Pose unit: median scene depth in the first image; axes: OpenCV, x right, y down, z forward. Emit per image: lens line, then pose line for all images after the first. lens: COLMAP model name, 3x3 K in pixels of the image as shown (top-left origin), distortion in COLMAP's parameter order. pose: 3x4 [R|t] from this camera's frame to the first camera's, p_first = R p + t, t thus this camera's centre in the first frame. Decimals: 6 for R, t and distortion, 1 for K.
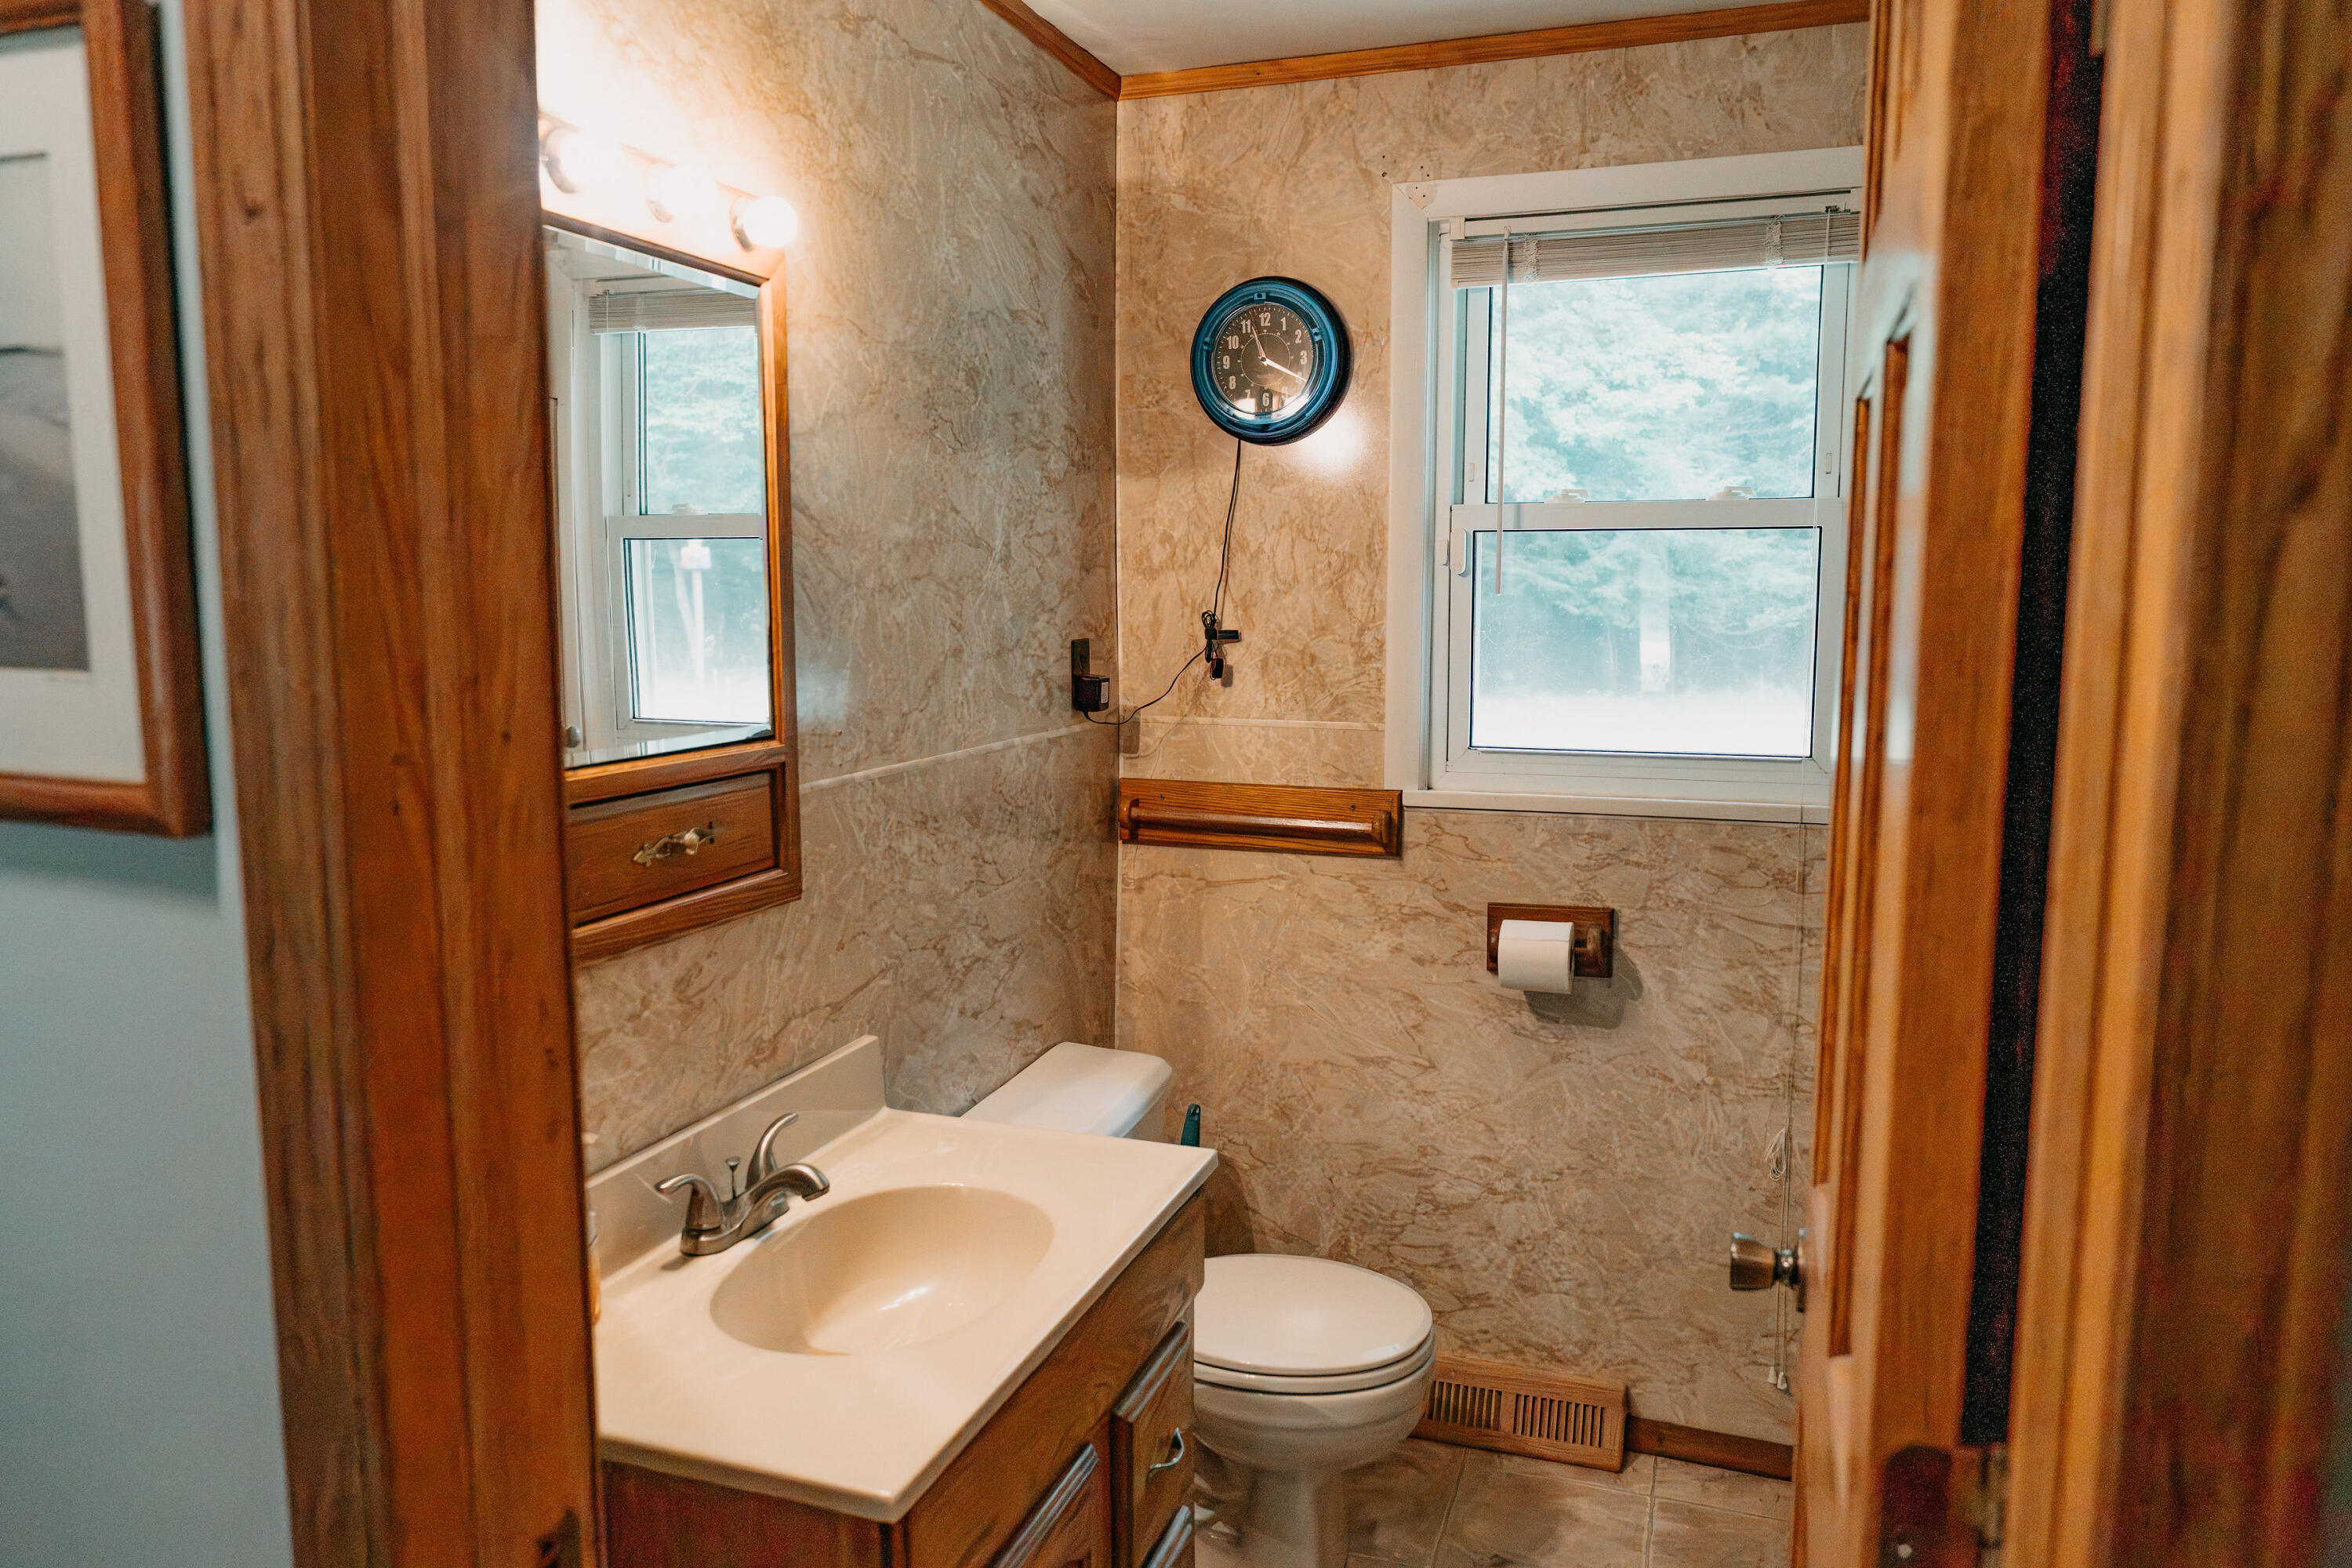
lens RADIAL K [[1609.4, 0, 1188.8], [0, 1609.4, 783.1], [0, 0, 1]] dist [-0.022926, 0.010526]
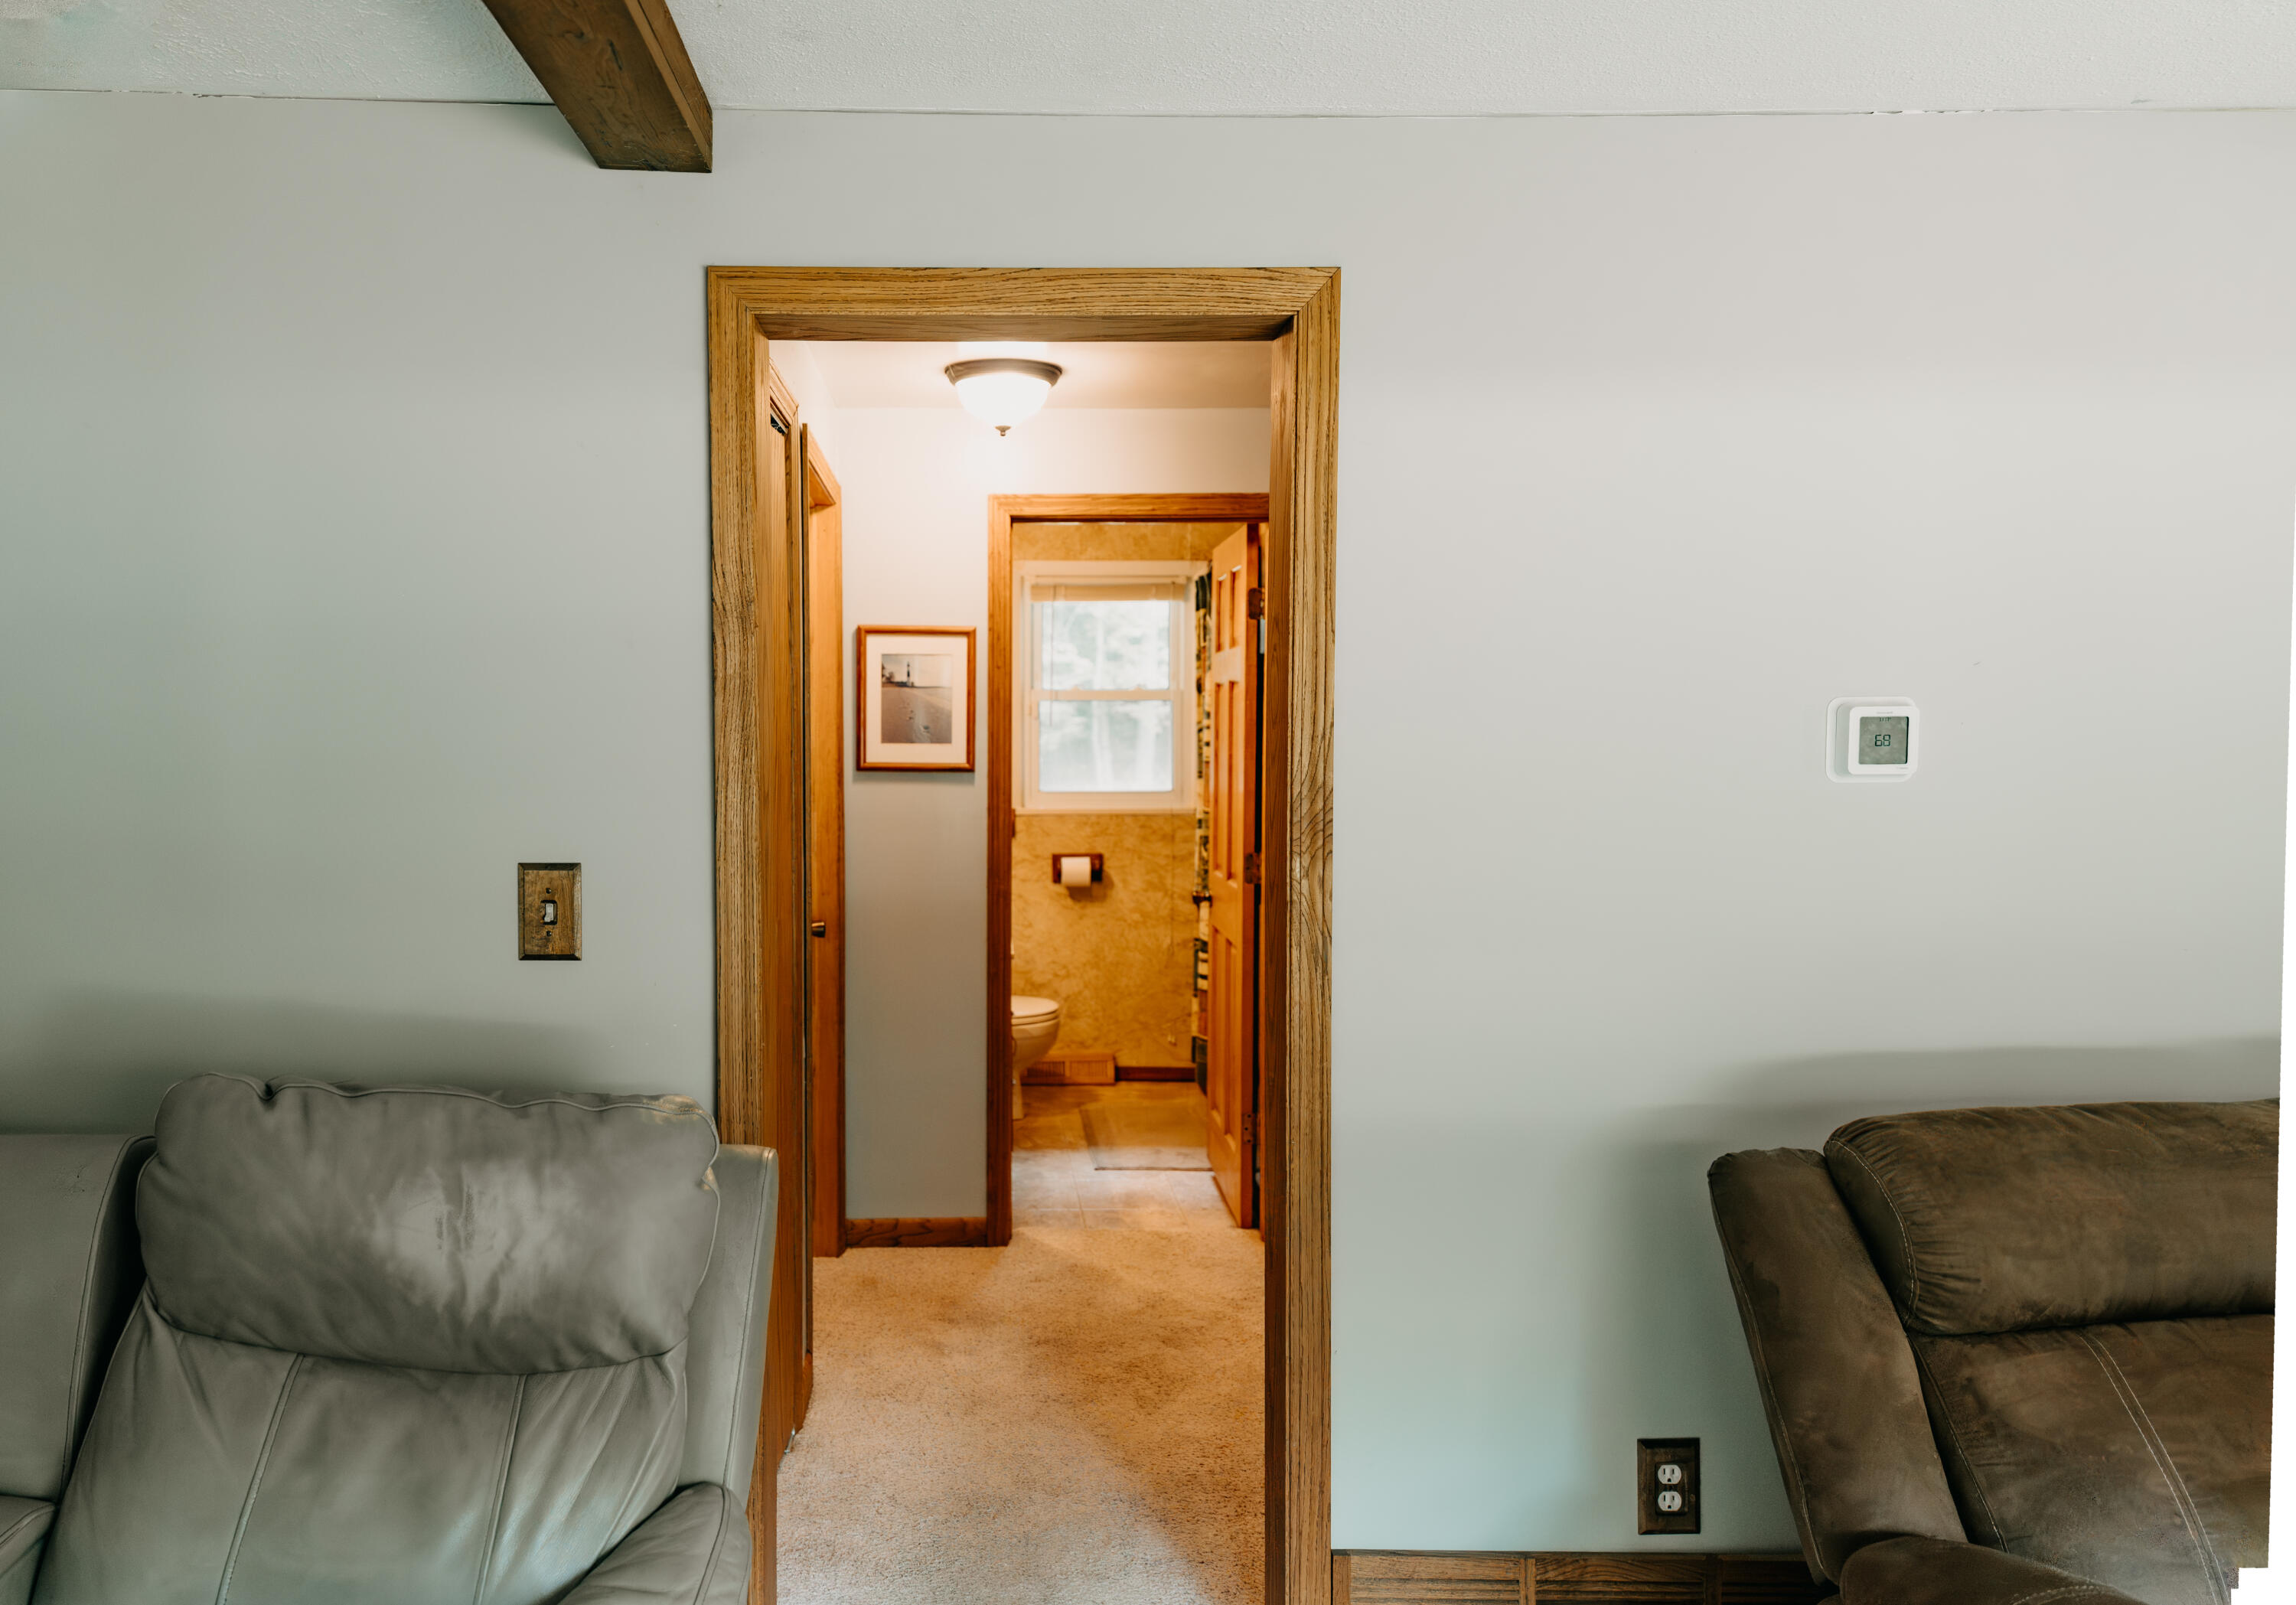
lens RADIAL K [[1522.1, 0, 1144.0], [0, 1522.1, 800.0], [0, 0, 1]] dist [0.033336, -0.001227]
pose [[0.908998, -0.020414, 0.416300, -0.652706], [0.047104, 0.997432, -0.053942, 0.126270], [-0.414130, 0.068642, 0.907626, -1.163380]]
